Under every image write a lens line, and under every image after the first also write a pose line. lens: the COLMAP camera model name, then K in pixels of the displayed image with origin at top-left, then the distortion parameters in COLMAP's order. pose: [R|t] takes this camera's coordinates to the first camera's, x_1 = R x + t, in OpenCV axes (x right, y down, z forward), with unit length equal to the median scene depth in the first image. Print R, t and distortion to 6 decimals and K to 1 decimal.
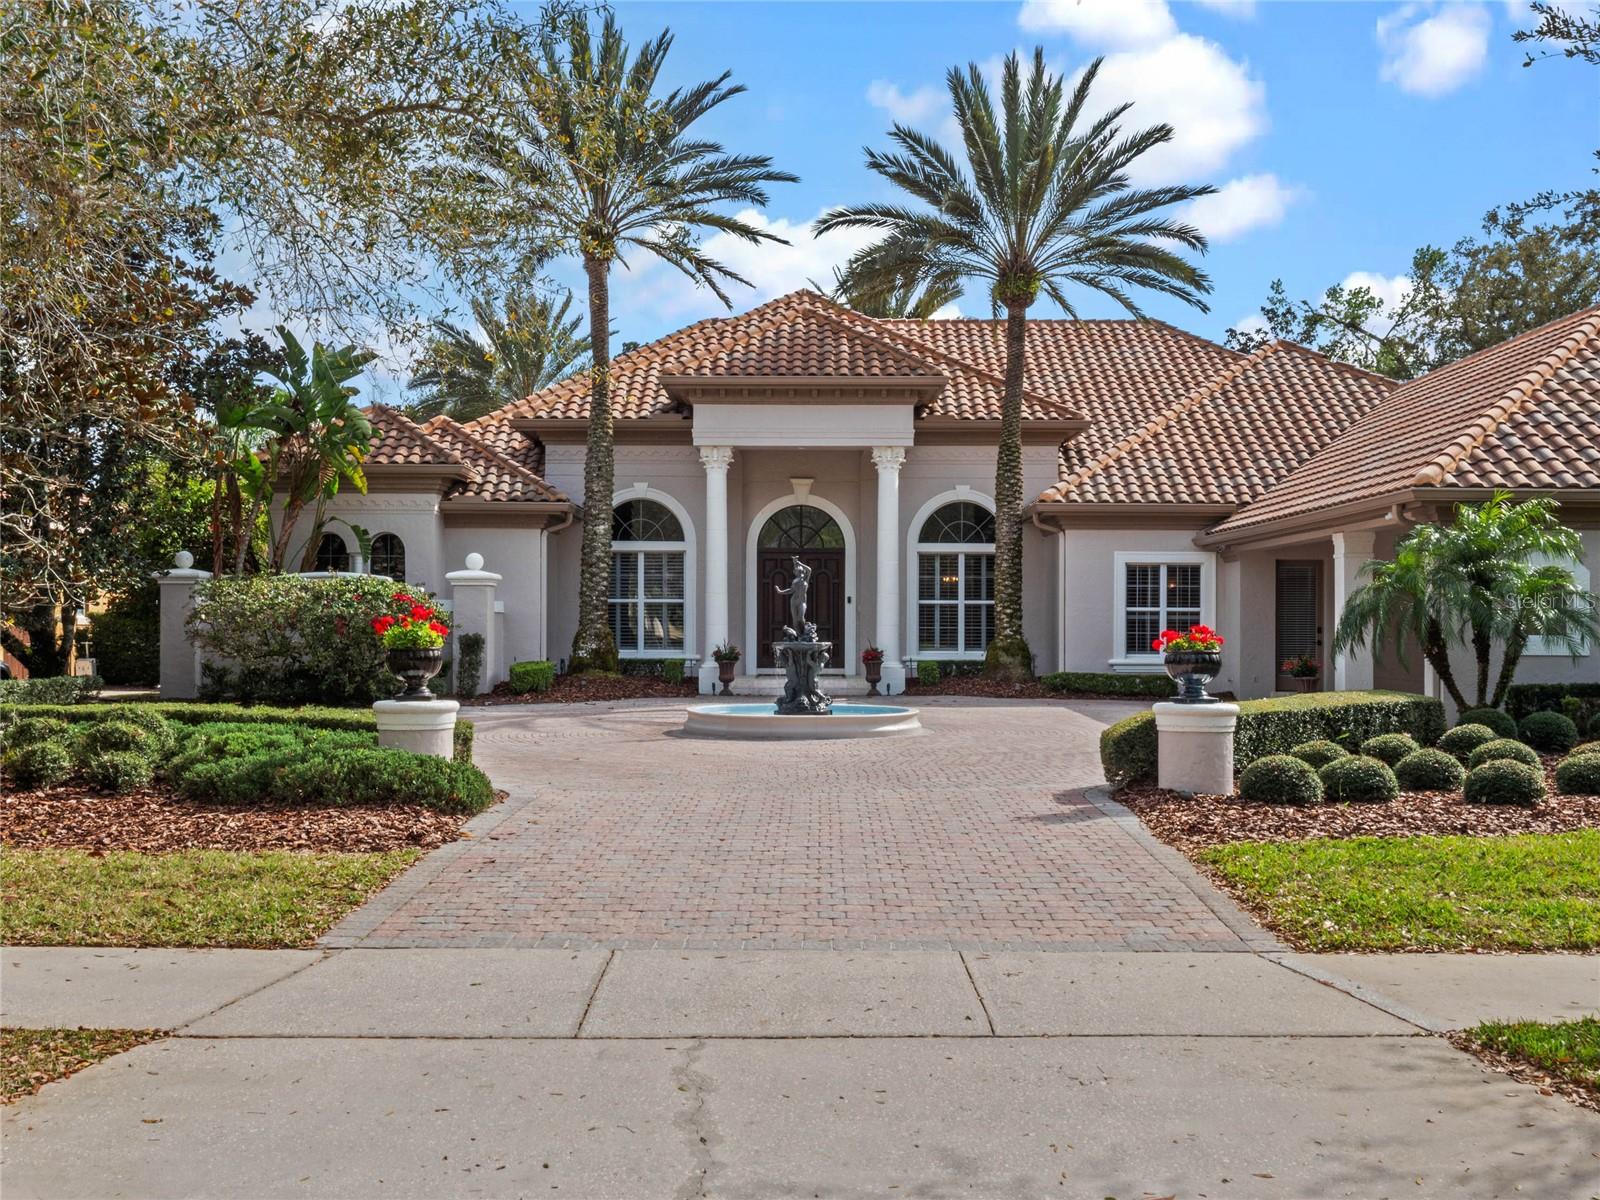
lens RADIAL K [[1623.7, 0, 800.0], [0, 1623.7, 600.0], [0, 0, 1]] dist [0.058629, -0.150424]
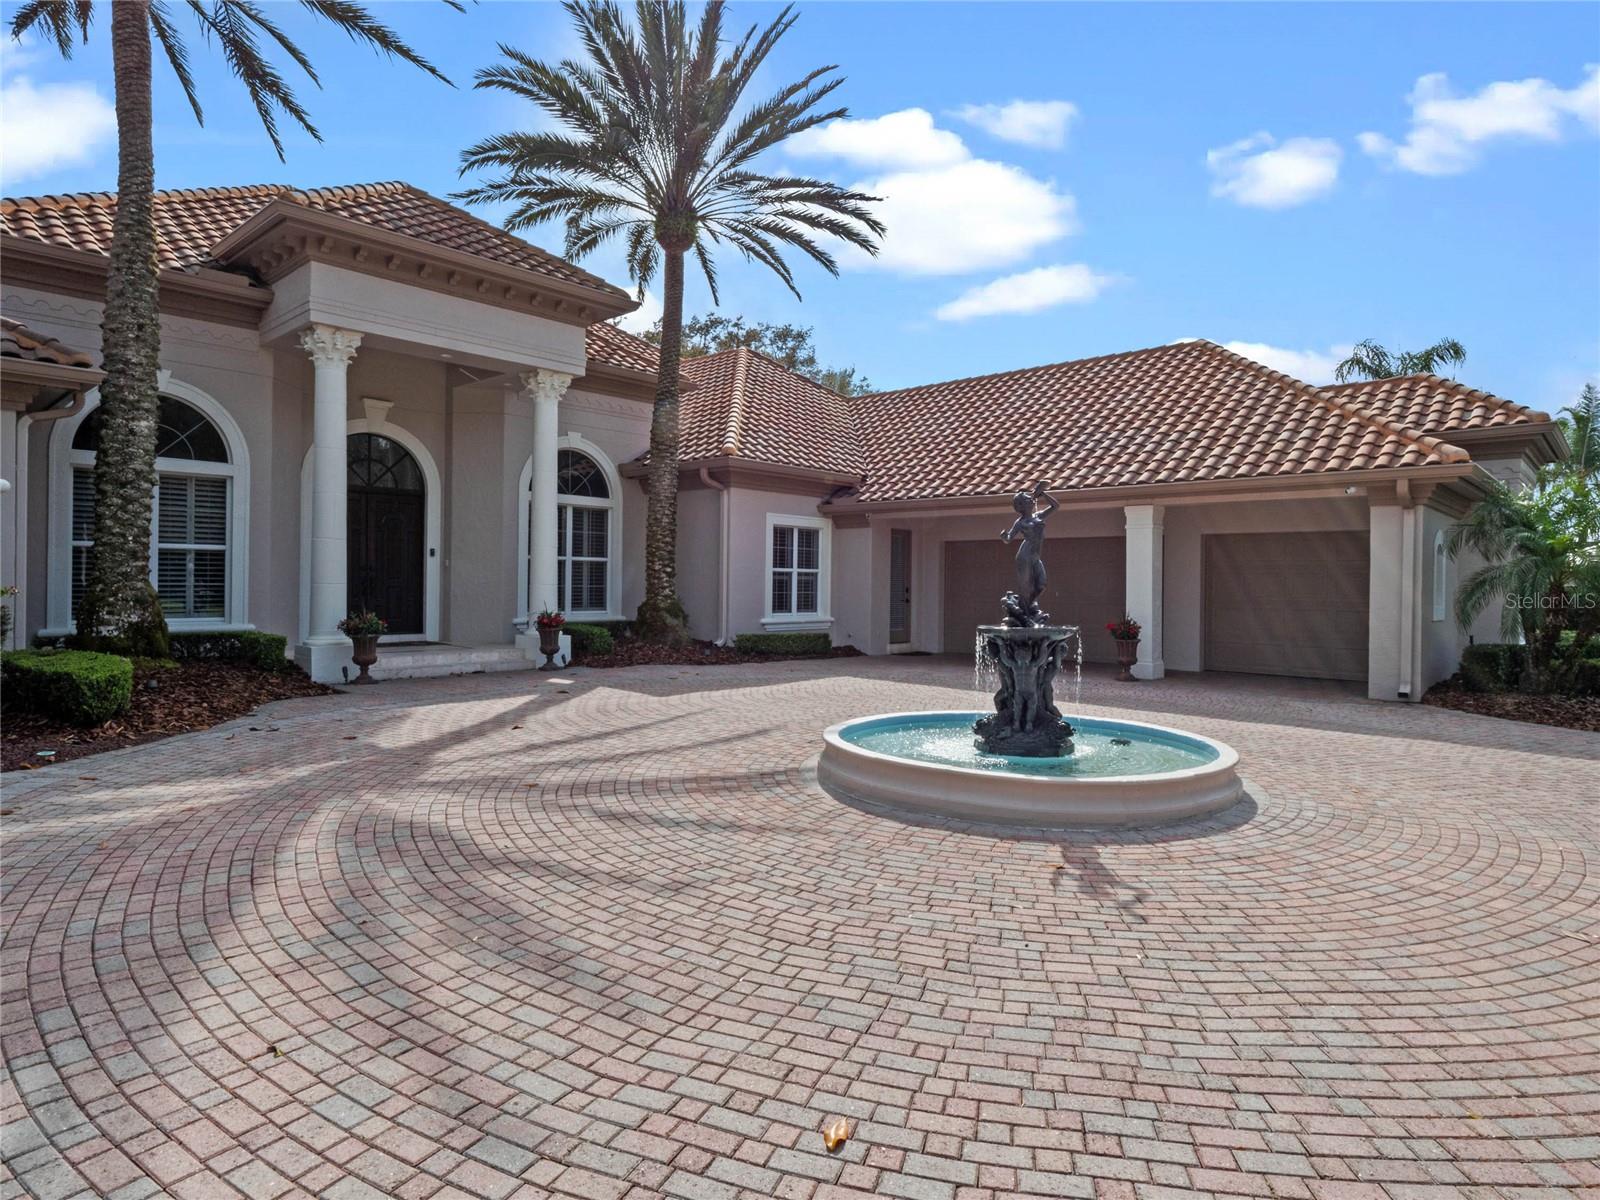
lens RADIAL K [[952.3, 0, 760.1], [0, 952.3, 549.0], [0, 0, 1]] dist [0.122927, 0.000030]
pose [[0.713885, 0.029908, 0.699624, -0.218758], [-0.021615, 0.999553, -0.020674, 0.005242], [-0.699929, -0.000363, 0.714212, 0.570145]]
